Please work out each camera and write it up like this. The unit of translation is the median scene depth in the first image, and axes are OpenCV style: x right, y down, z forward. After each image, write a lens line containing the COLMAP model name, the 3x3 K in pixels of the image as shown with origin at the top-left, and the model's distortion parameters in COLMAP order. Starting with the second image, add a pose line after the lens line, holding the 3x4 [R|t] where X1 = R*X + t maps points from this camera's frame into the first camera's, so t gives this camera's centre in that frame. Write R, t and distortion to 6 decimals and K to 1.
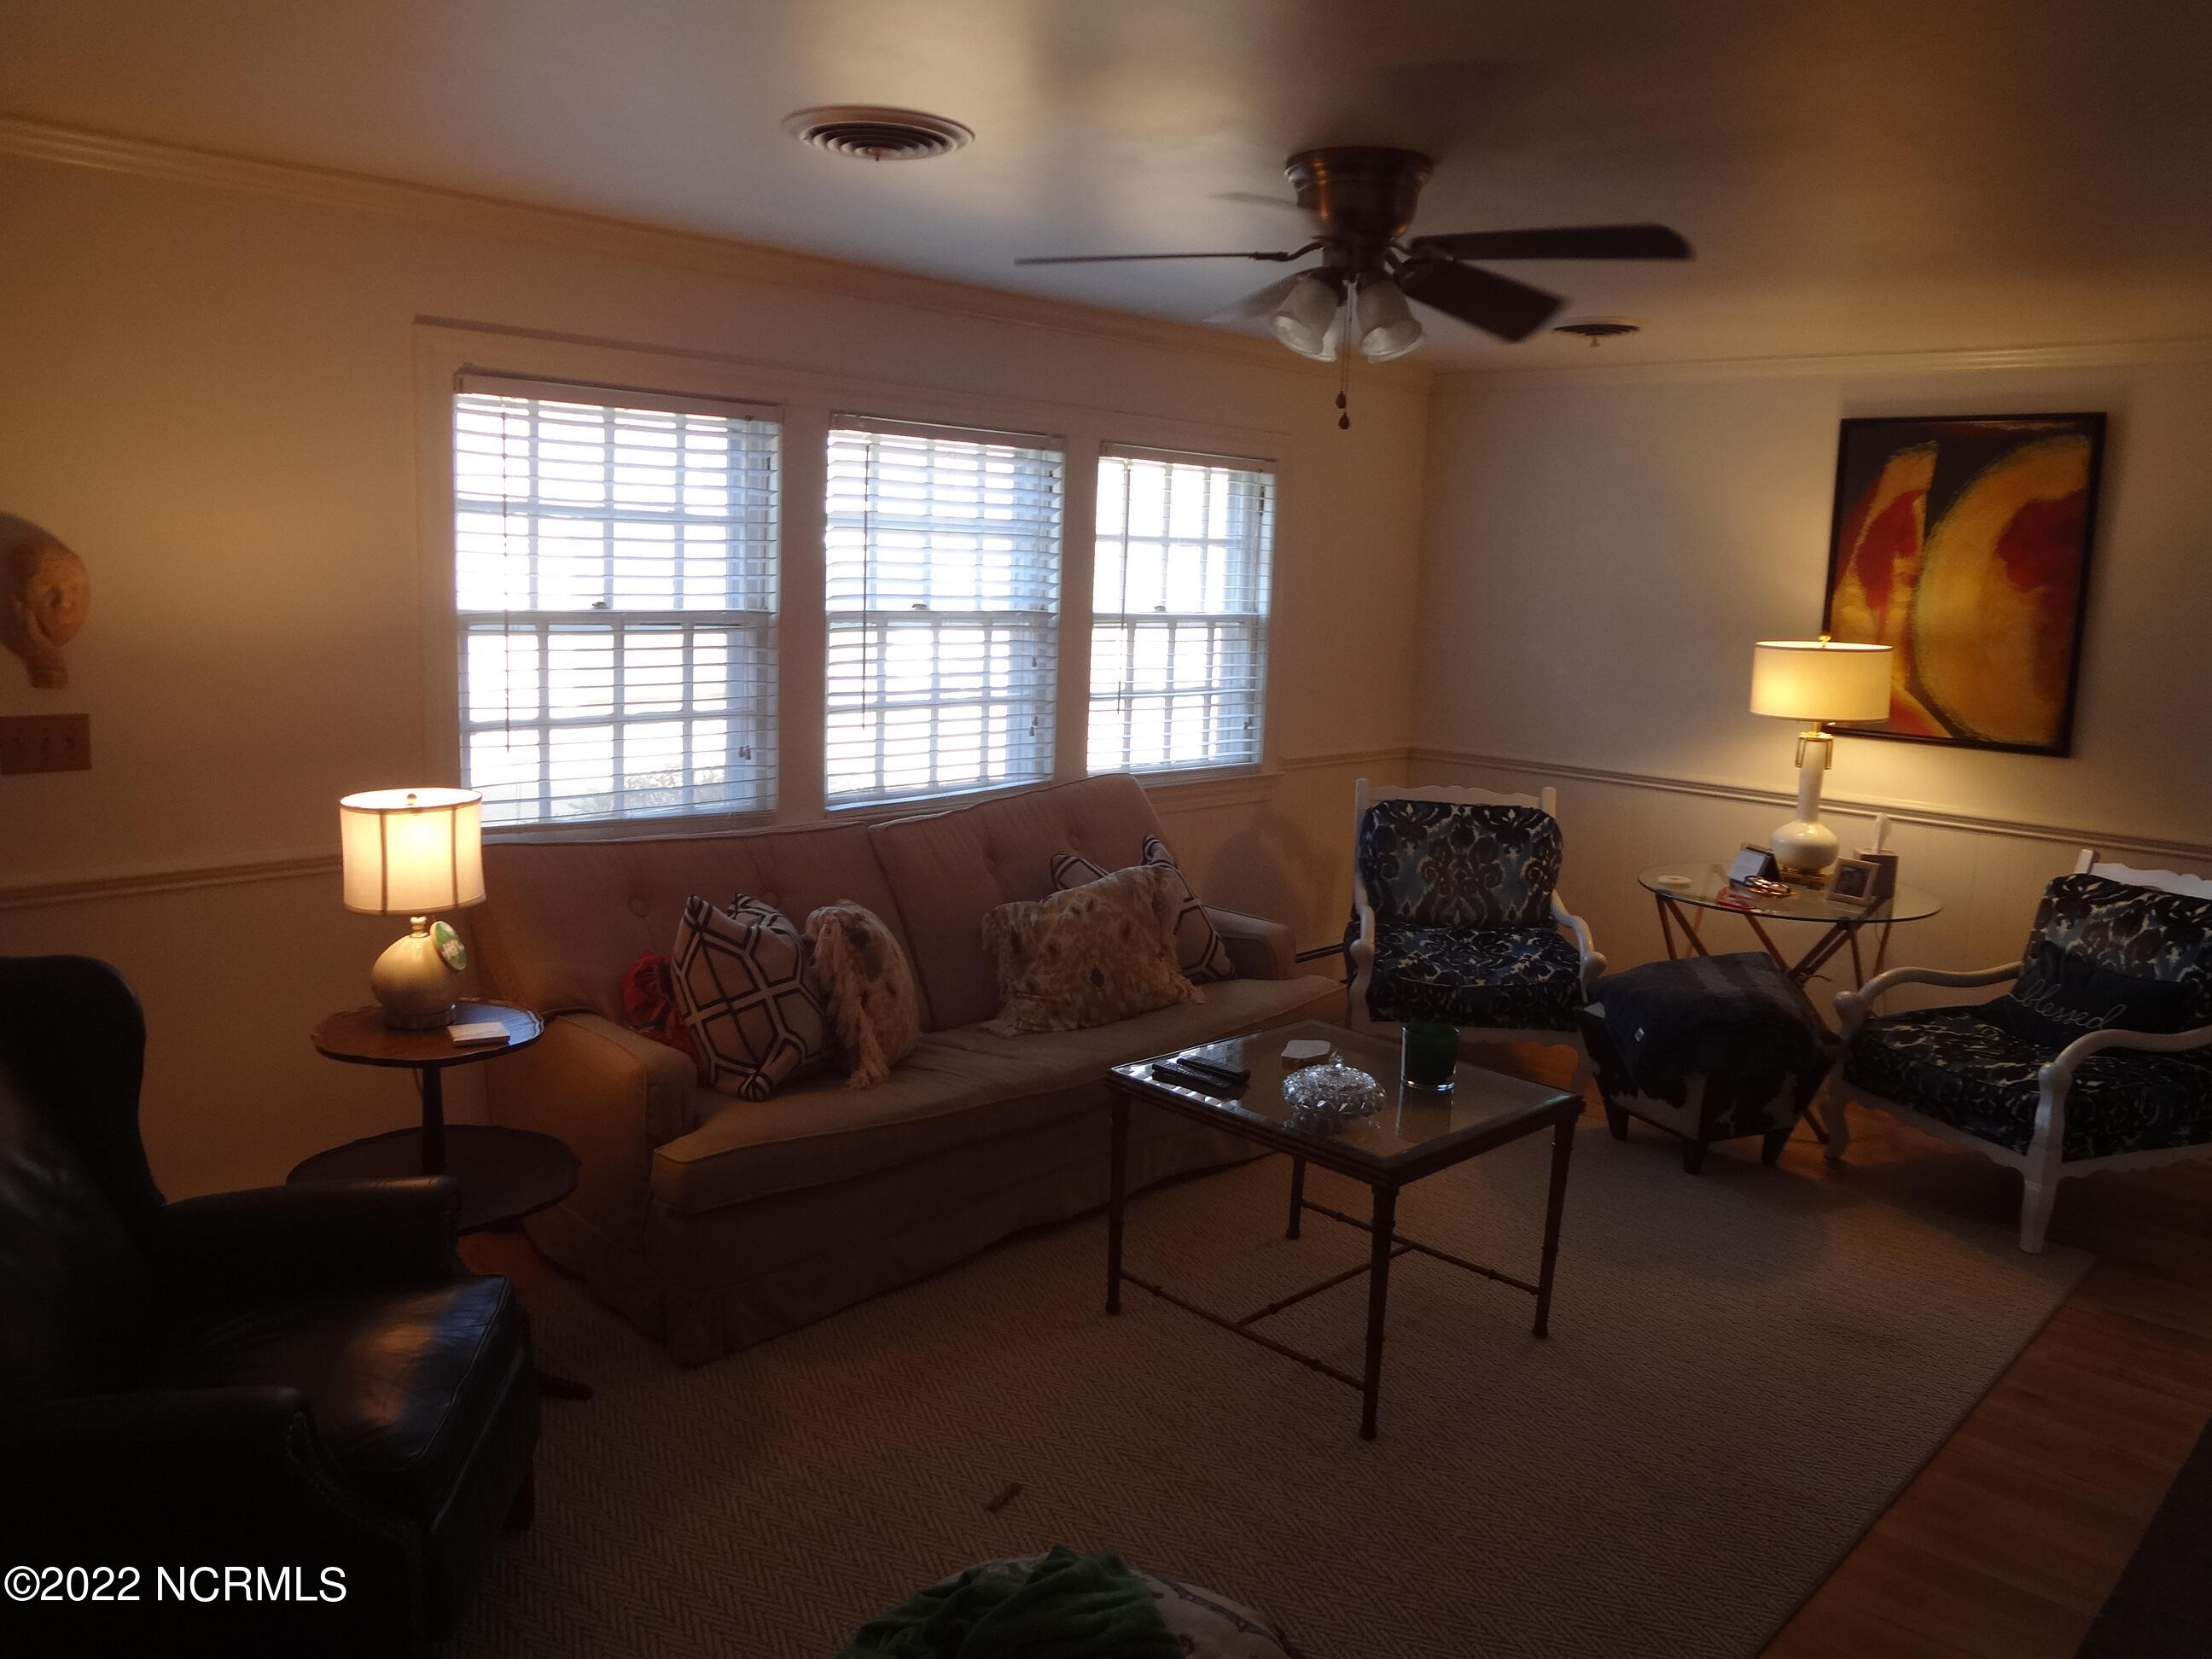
lens RADIAL K [[1660.0, 0, 1106.0], [0, 1660.0, 829.5], [0, 0, 1]] dist [-0.046949, 0.006674]
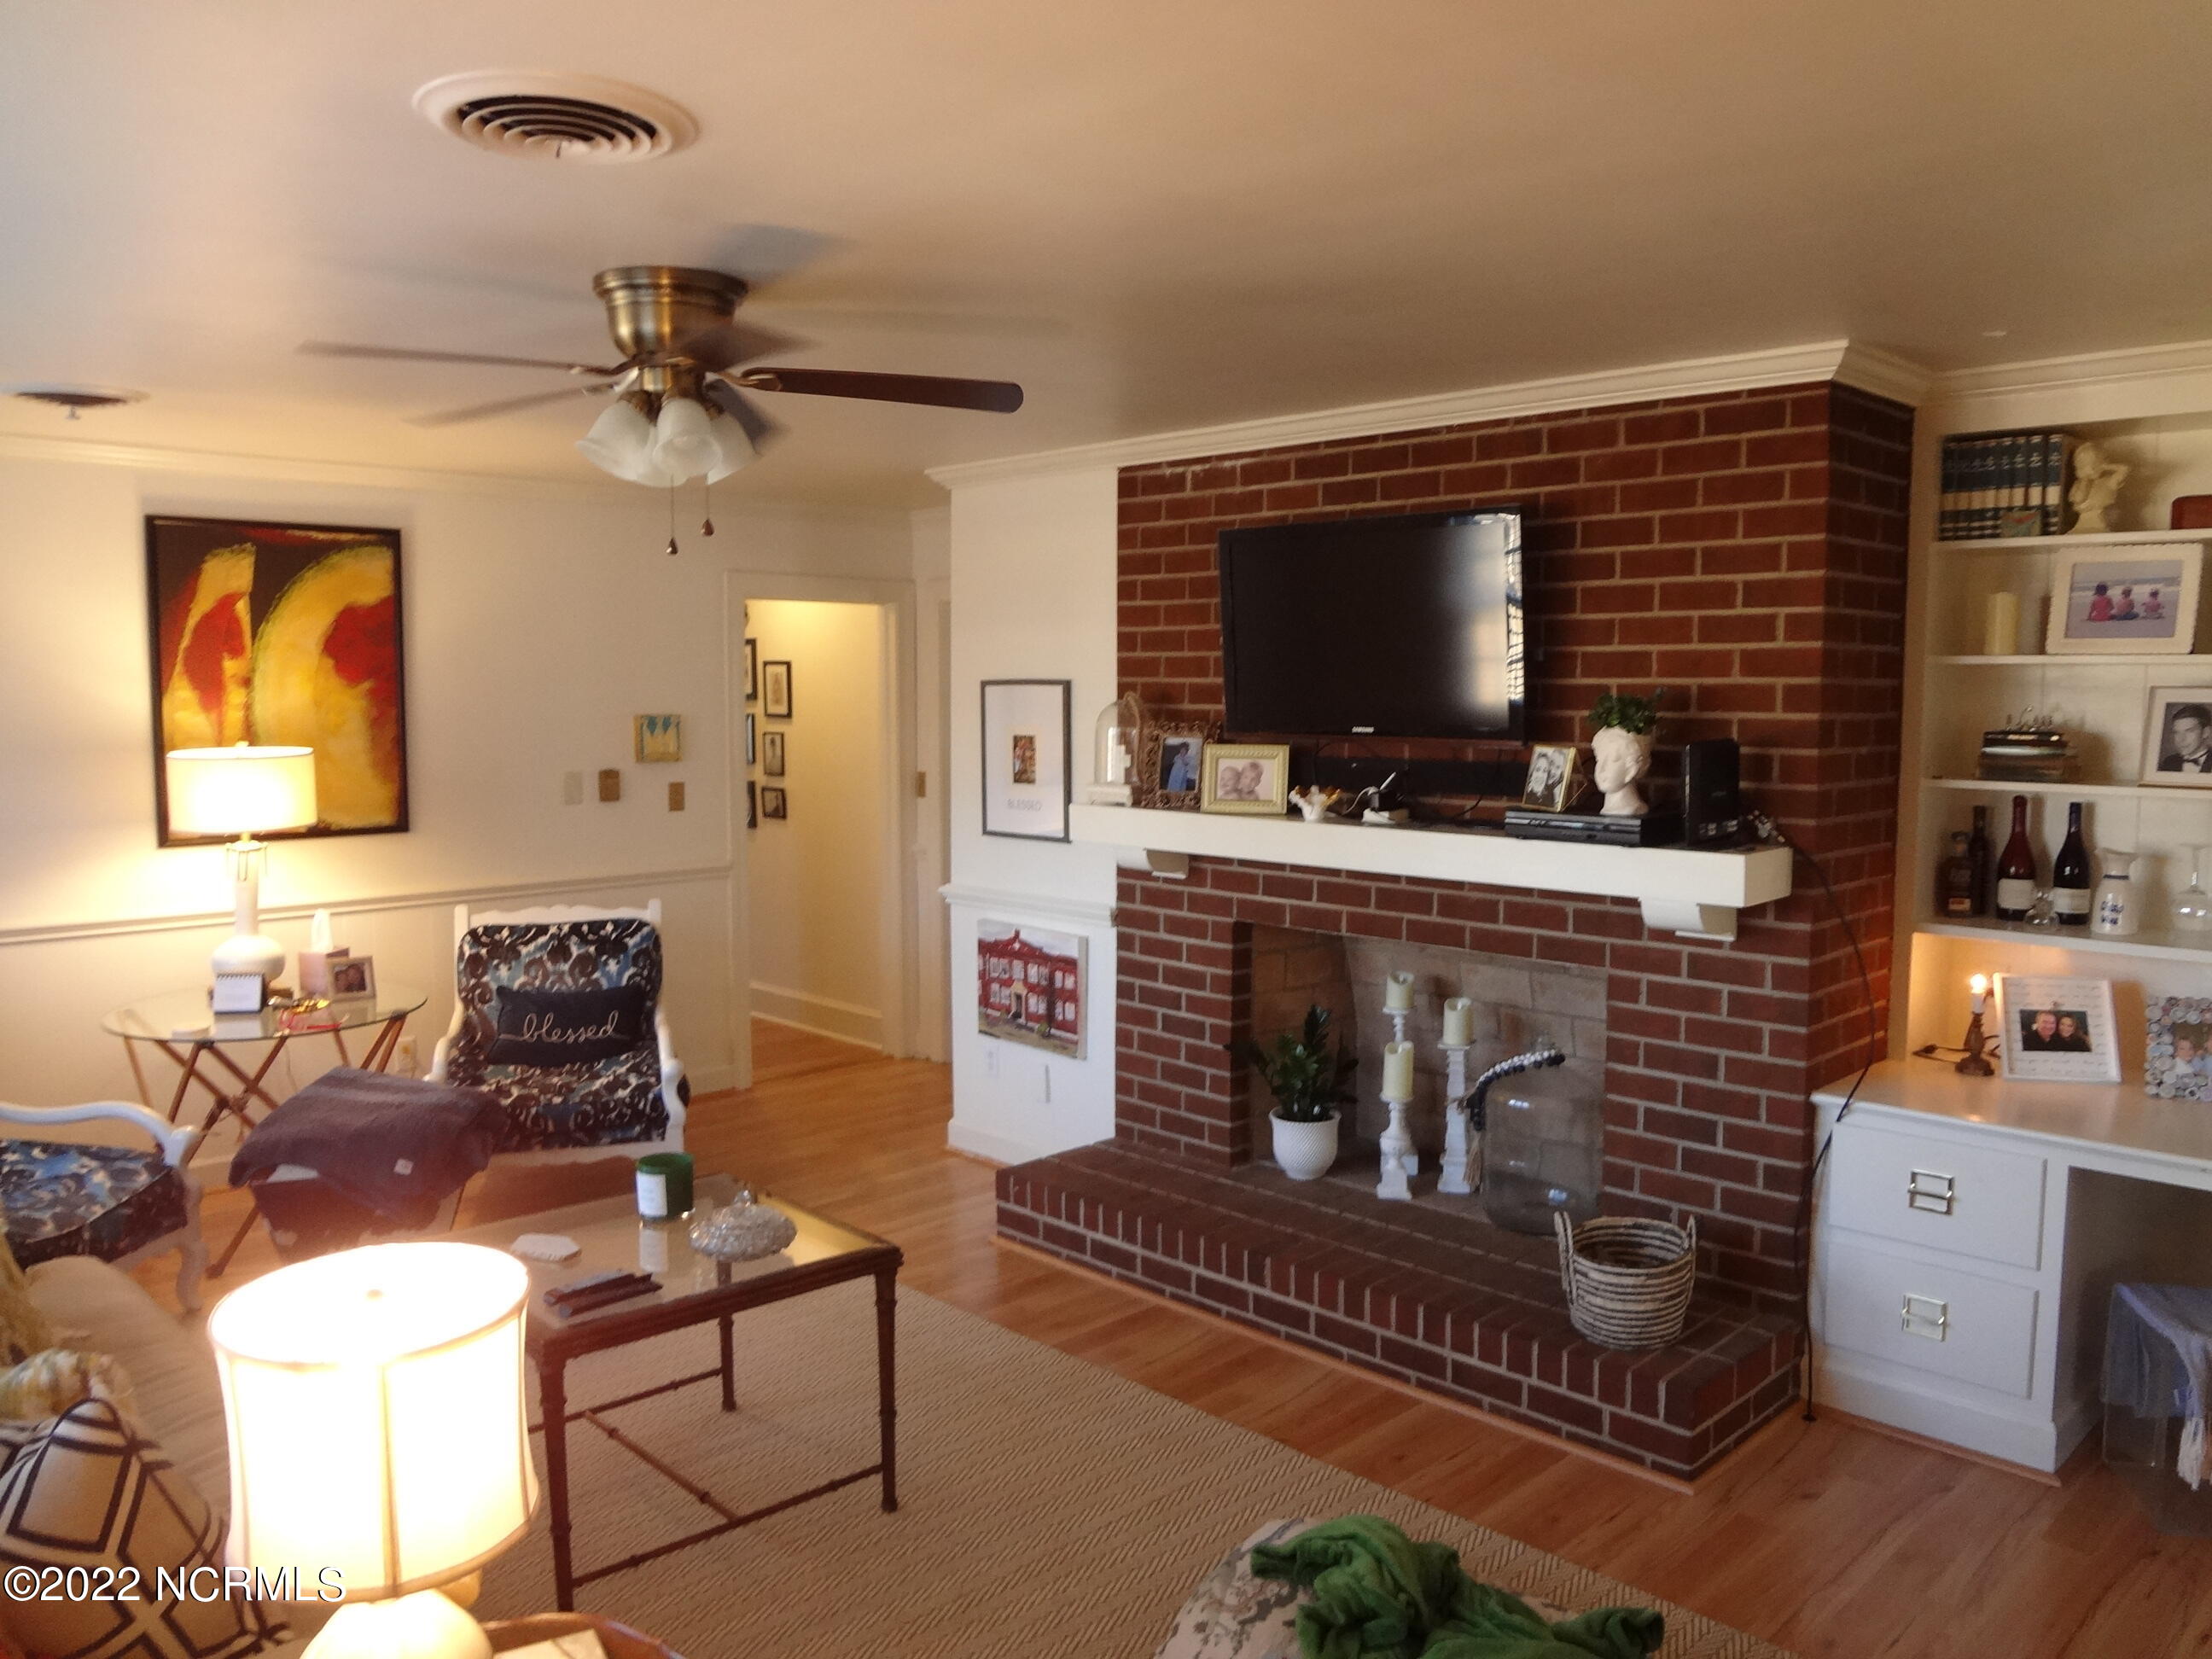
lens RADIAL K [[1660.0, 0, 1106.0], [0, 1660.0, 829.5], [0, 0, 1]] dist [-0.046949, 0.006674]
pose [[0.039404, -0.120079, 0.991982, -0.515244], [0.164138, 0.980045, 0.112114, -0.093896], [-0.985650, 0.158404, 0.058327, 0.460350]]
